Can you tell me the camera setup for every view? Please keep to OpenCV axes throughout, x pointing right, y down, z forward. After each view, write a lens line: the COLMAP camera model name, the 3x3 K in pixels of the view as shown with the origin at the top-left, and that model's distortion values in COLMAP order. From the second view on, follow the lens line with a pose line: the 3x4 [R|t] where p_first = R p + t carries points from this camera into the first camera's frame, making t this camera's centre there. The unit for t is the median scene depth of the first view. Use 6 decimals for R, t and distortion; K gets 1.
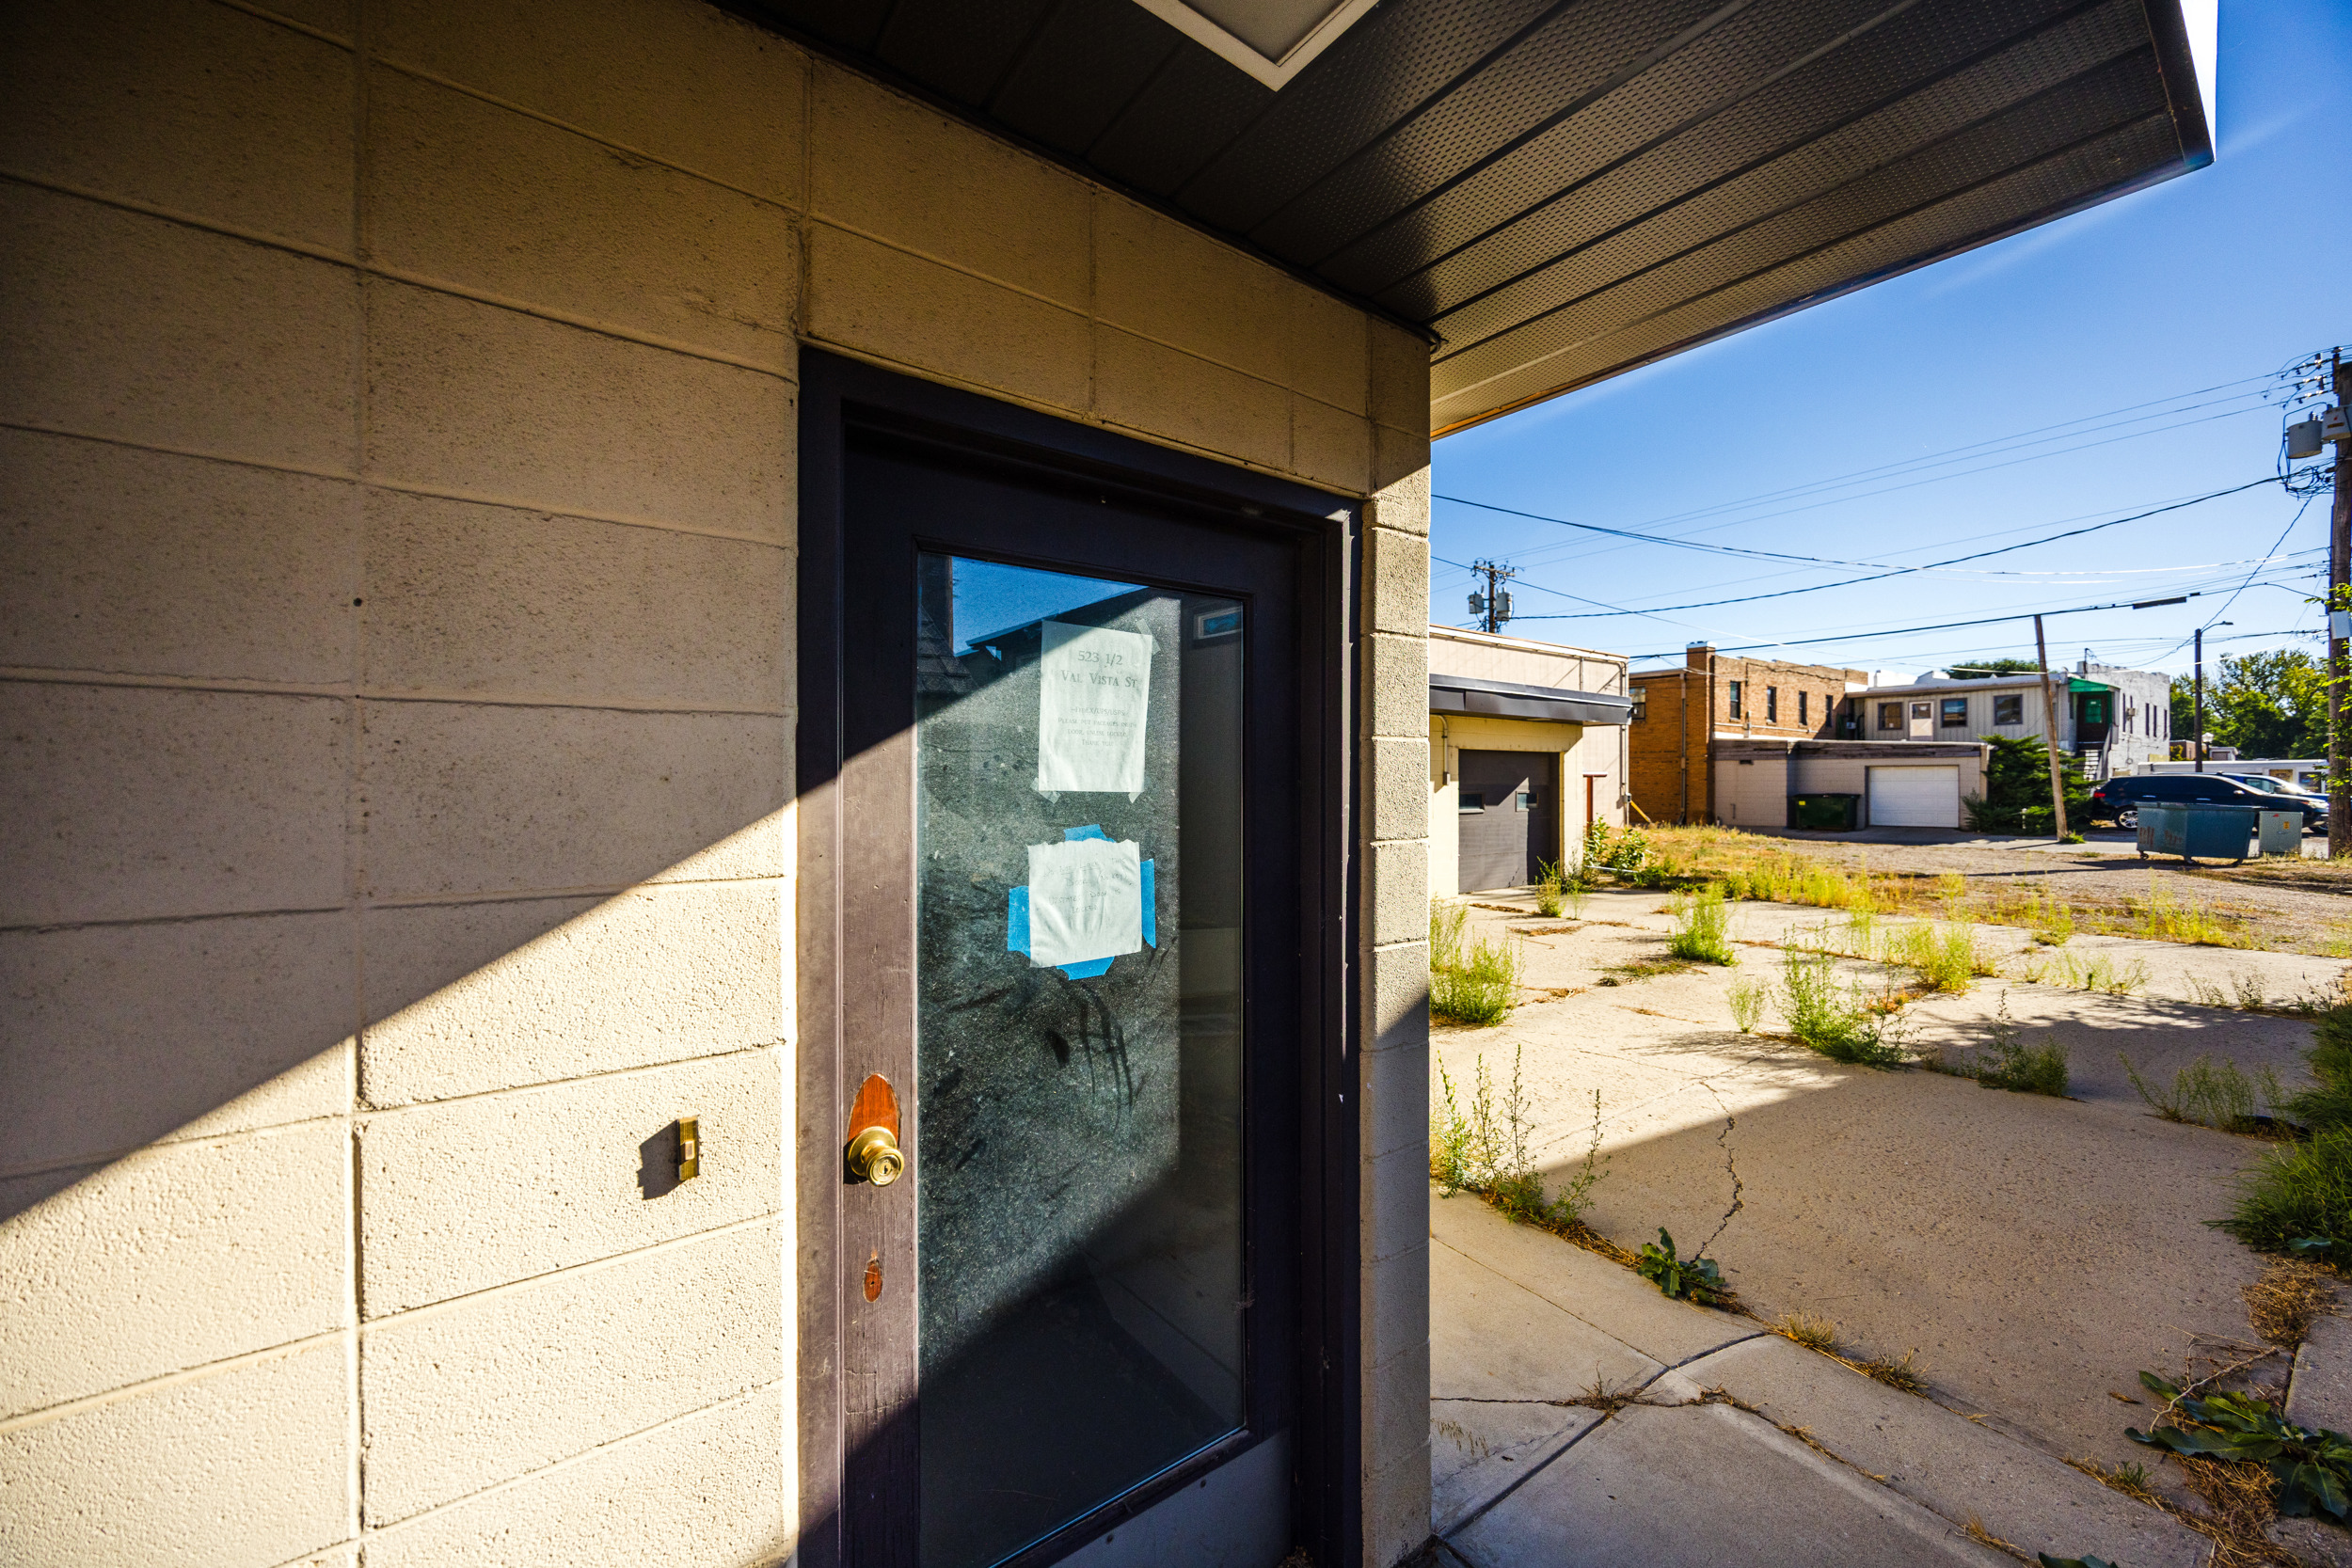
lens RADIAL K [[896.9, 0, 1185.9], [0, 896.9, 783.6], [0, 0, 1]] dist [-0.001996, -0.000140]
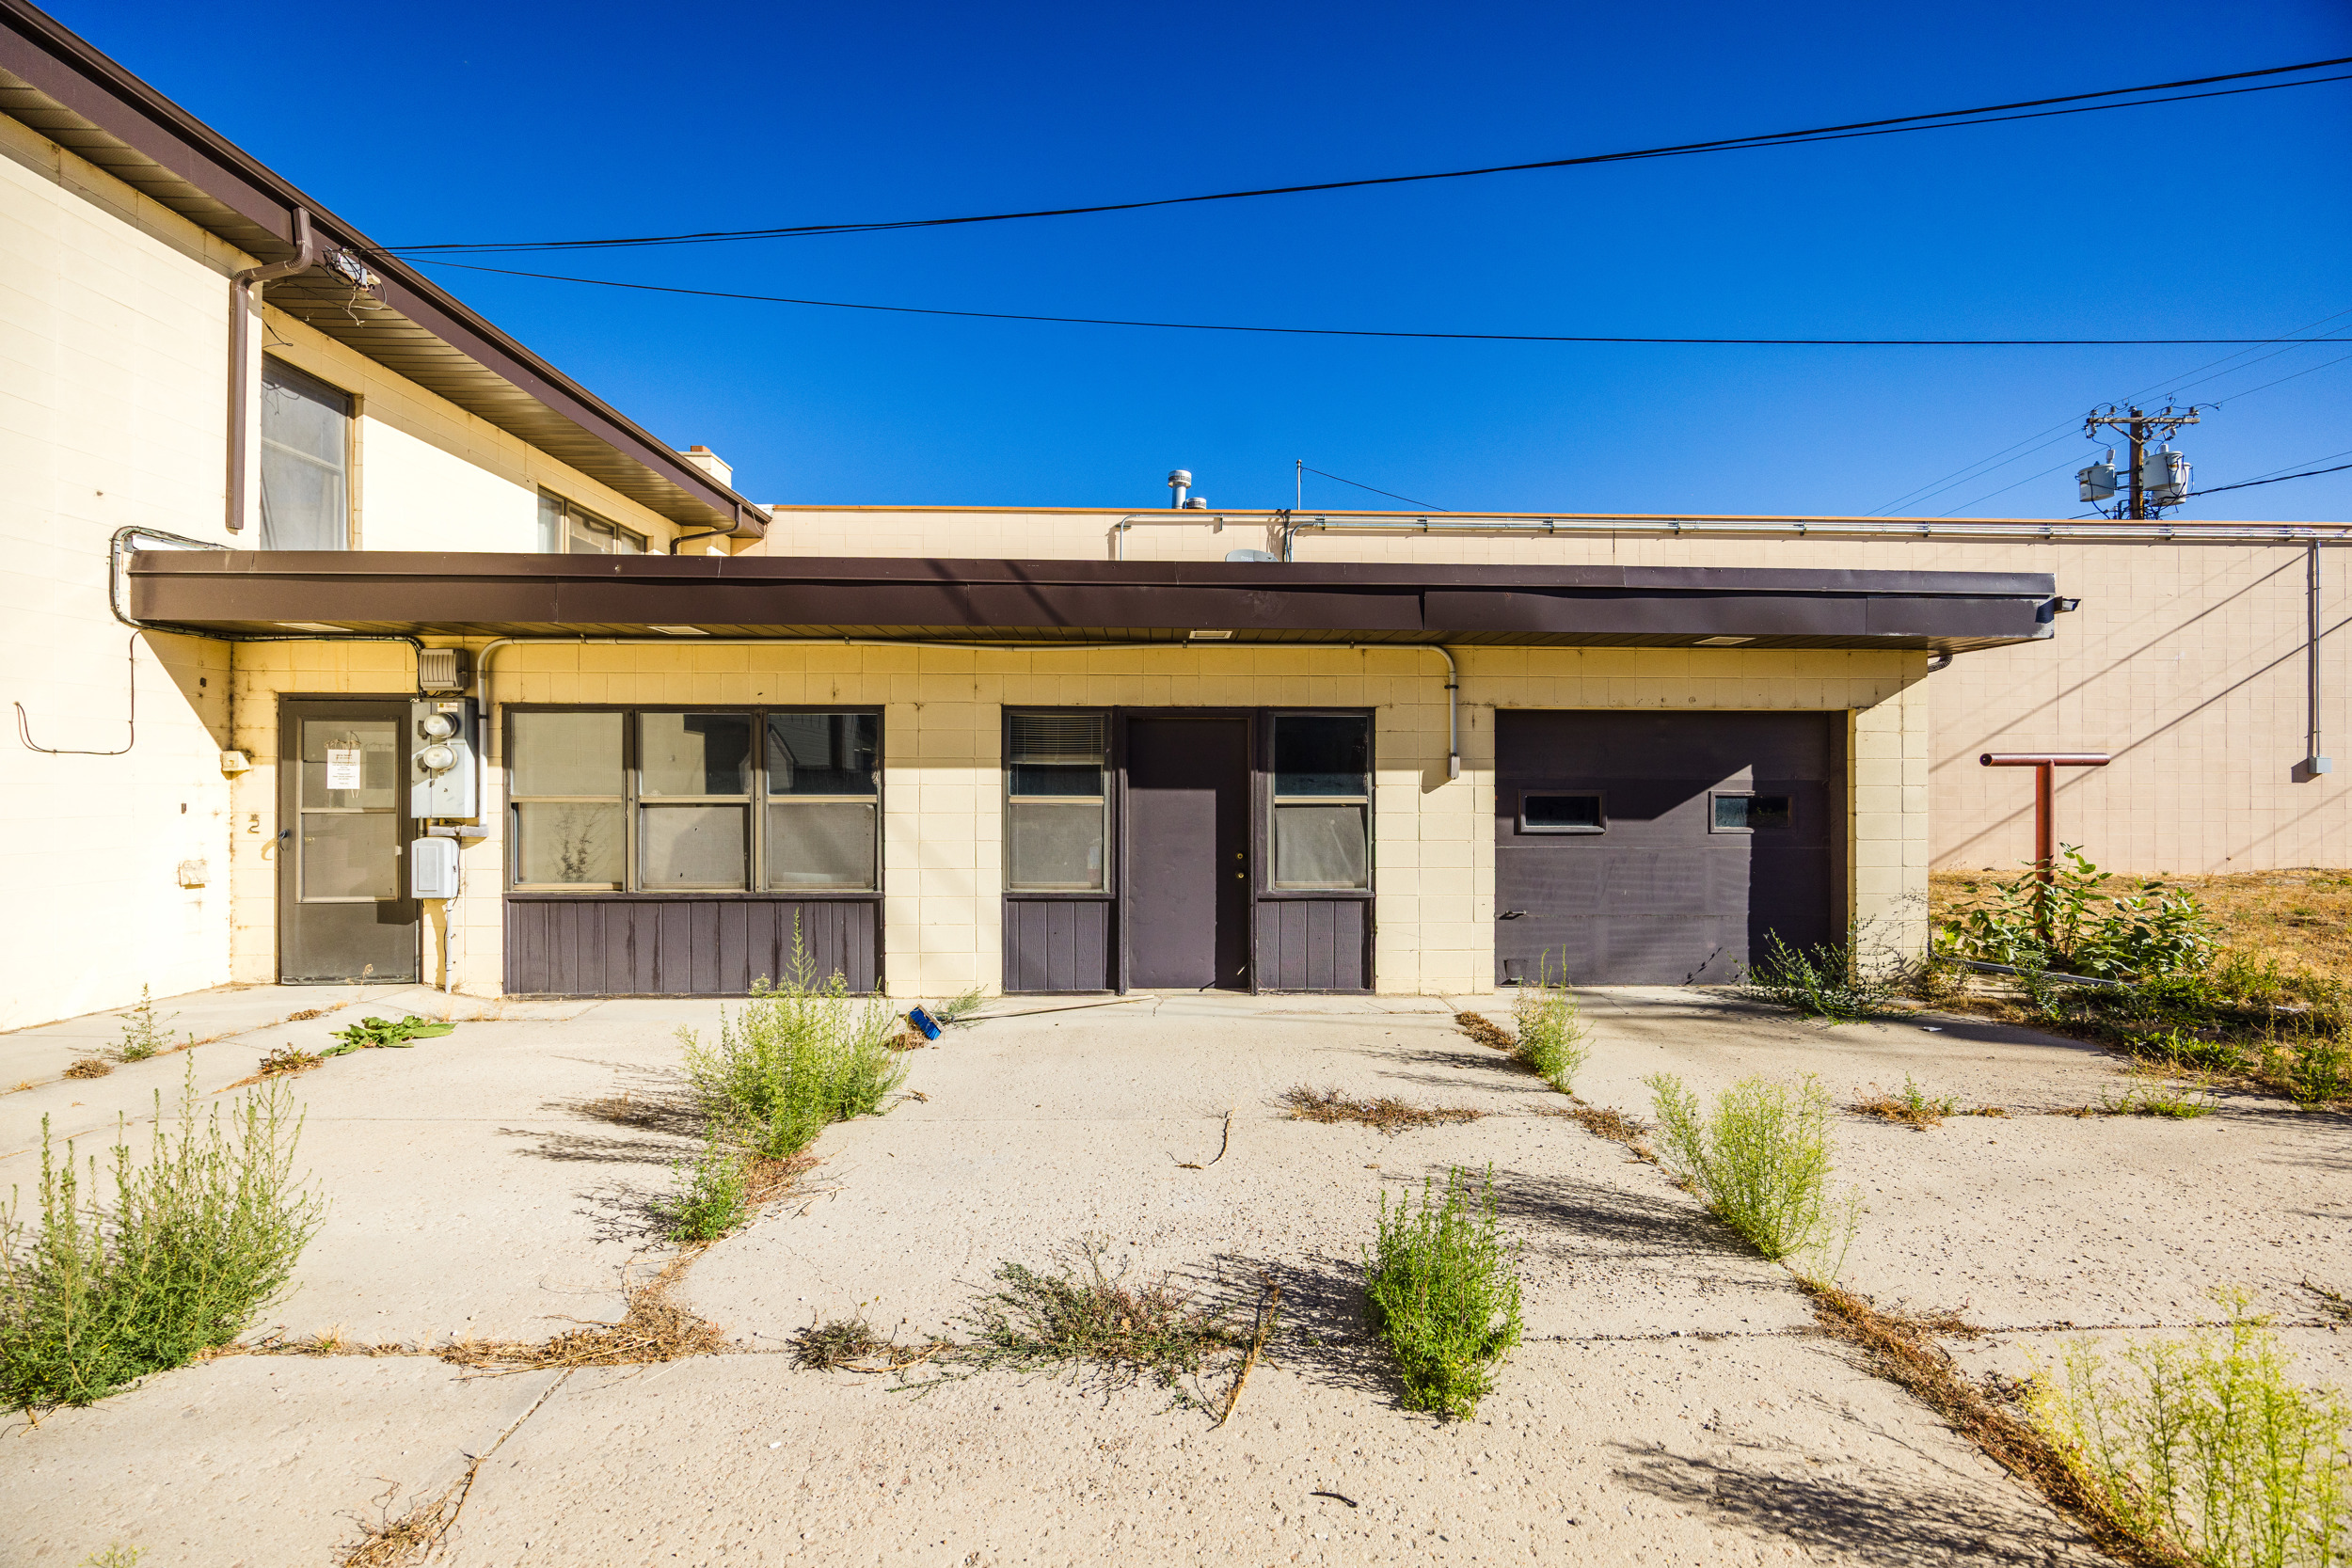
lens RADIAL K [[891.7, 0, 1179.9], [0, 891.7, 783.8], [0, 0, 1]] dist [-0.003134, 0.000019]
pose [[0.817561, 0.000061, -0.575842, 0.405967], [-0.003747, 0.999979, -0.005215, 0.007741], [0.575829, 0.006422, 0.817545, 0.423521]]
